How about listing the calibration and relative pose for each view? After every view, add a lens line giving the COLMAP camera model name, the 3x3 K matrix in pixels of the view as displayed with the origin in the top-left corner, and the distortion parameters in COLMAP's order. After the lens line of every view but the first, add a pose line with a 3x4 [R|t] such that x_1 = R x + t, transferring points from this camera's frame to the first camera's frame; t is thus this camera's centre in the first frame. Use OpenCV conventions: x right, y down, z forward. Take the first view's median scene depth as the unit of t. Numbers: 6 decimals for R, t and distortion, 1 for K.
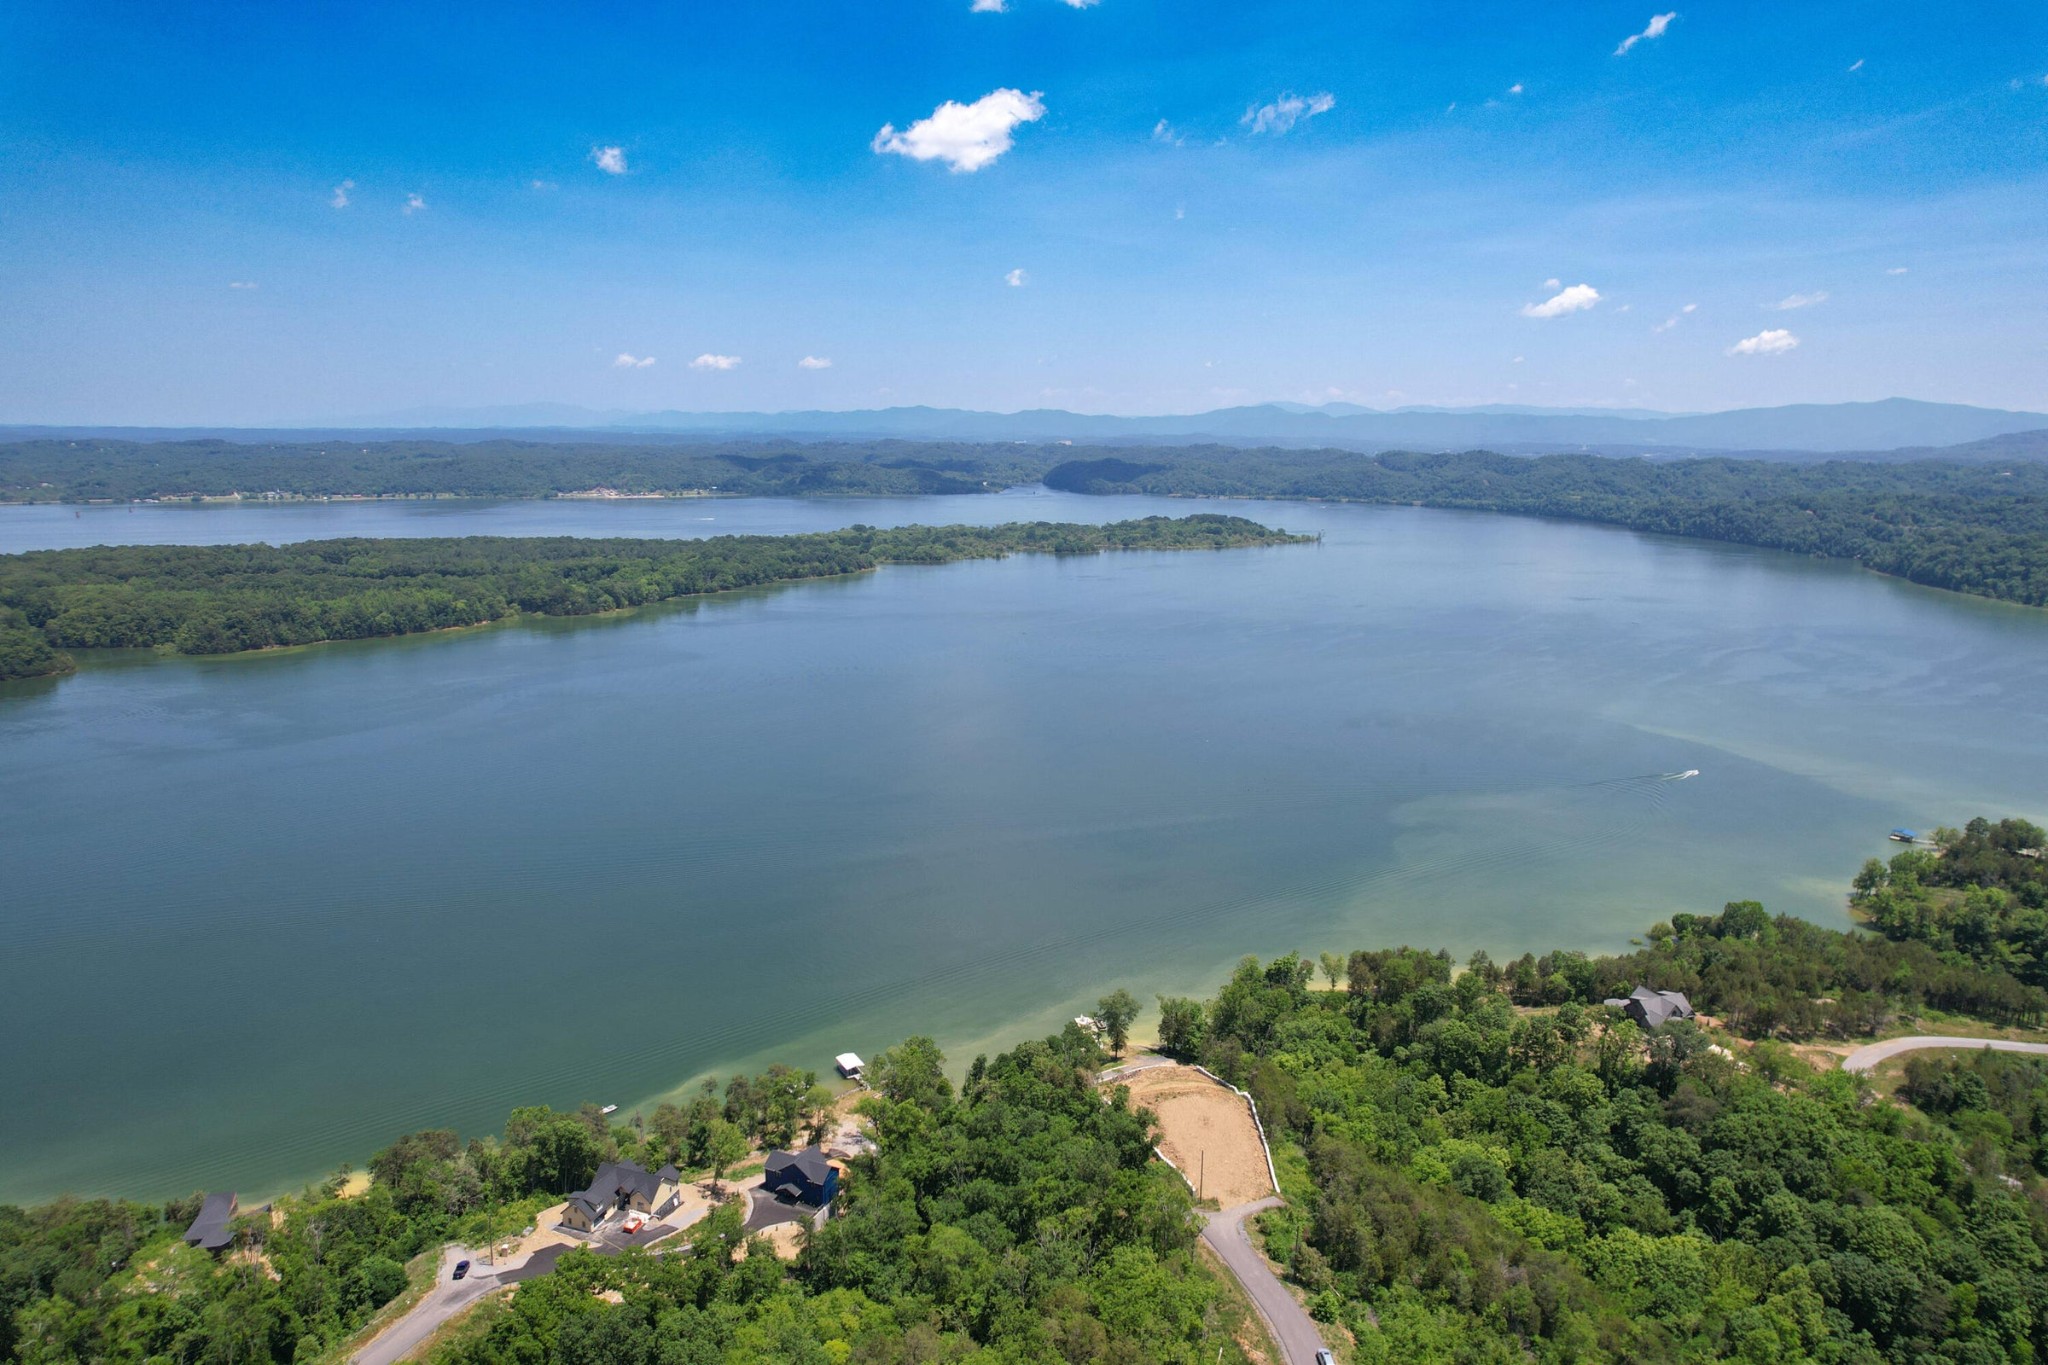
lens RADIAL K [[1300.1, 0, 1033.1], [0, 1300.1, 685.5], [0, 0, 1]] dist [-0.076852, 0.066385]
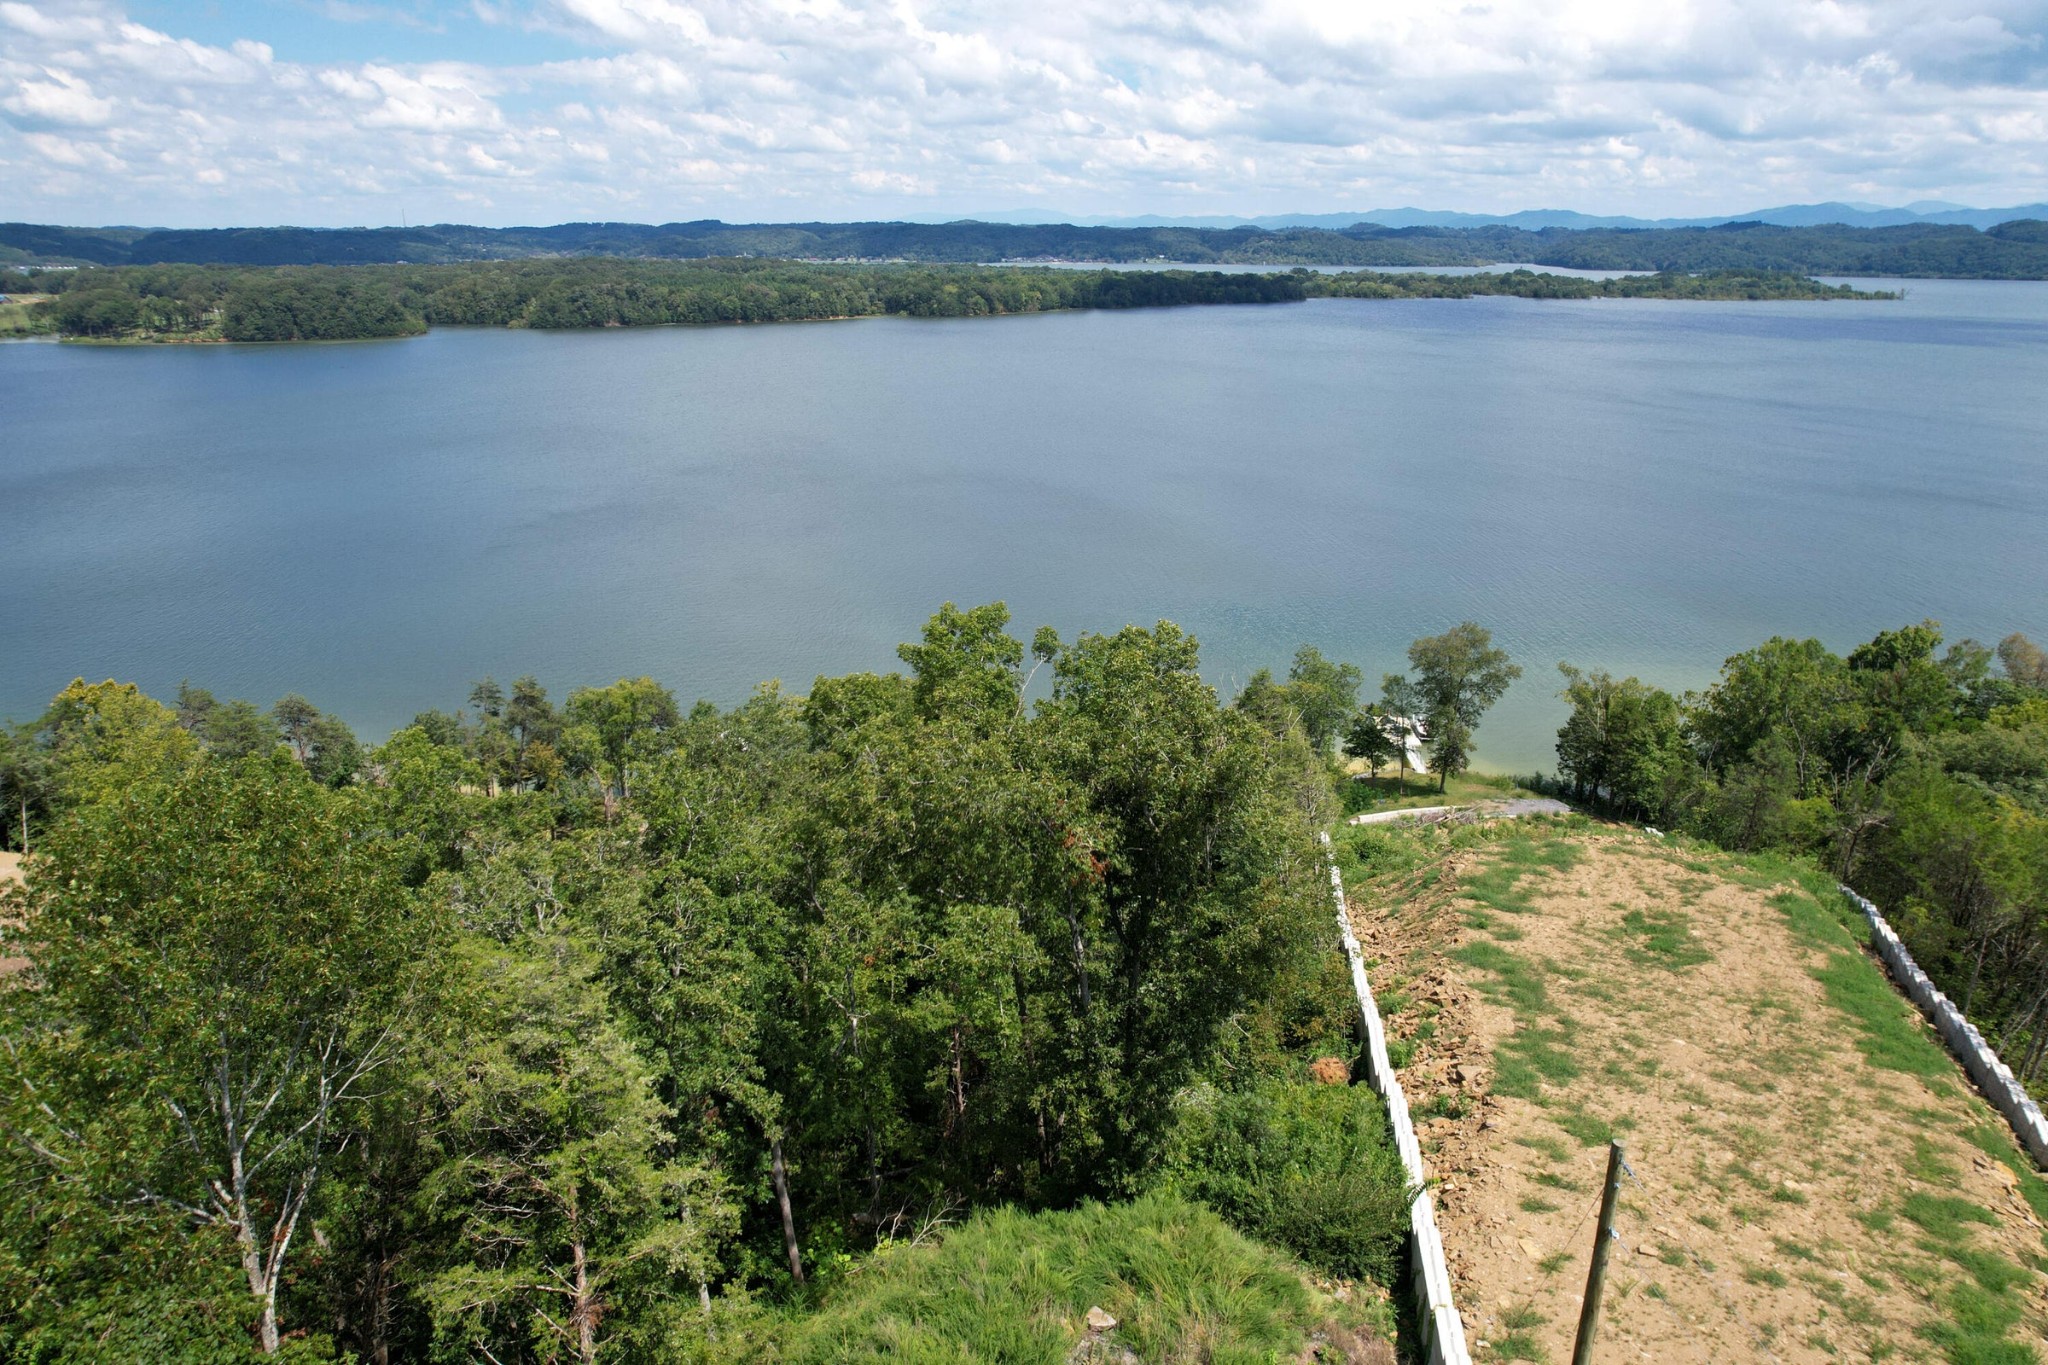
lens RADIAL K [[1300.1, 0, 1033.1], [0, 1300.1, 685.5], [0, 0, 1]] dist [-0.076852, 0.066385]
pose [[0.937785, 0.108211, -0.329924, 0.027112], [-0.061856, 0.987062, 0.147924, 0.073045], [0.341663, -0.118313, 0.932346, 0.205440]]
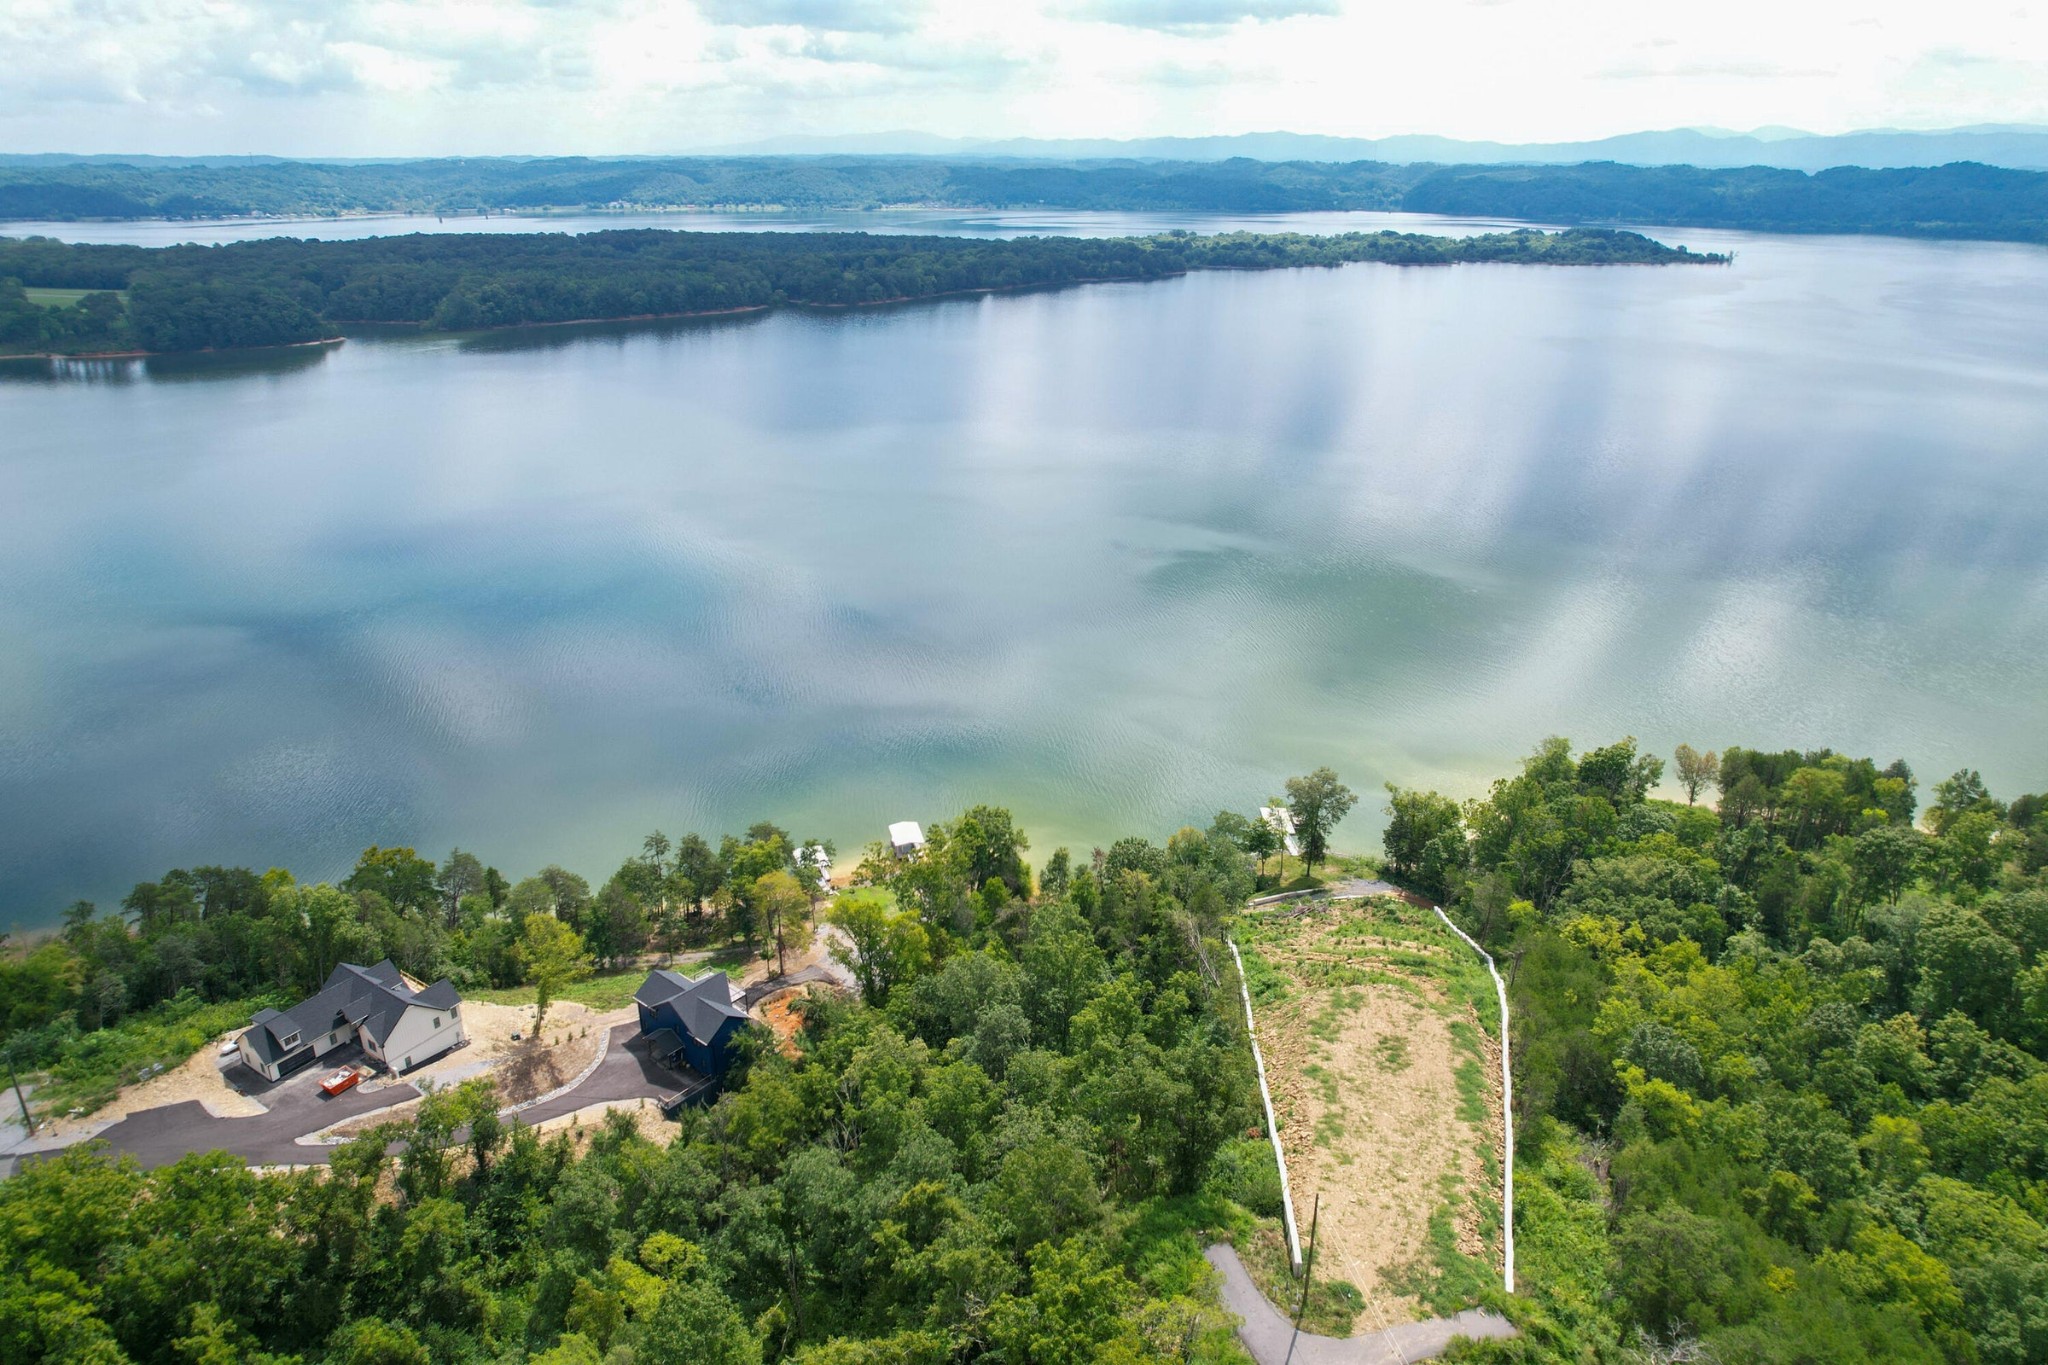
lens RADIAL K [[1300.1, 0, 1033.1], [0, 1300.1, 685.5], [0, 0, 1]] dist [-0.076852, 0.066385]
pose [[0.965732, 0.093827, -0.241987, 0.028615], [-0.045773, 0.979325, 0.197044, 0.029241], [0.255472, -0.179215, 0.950061, 0.138720]]
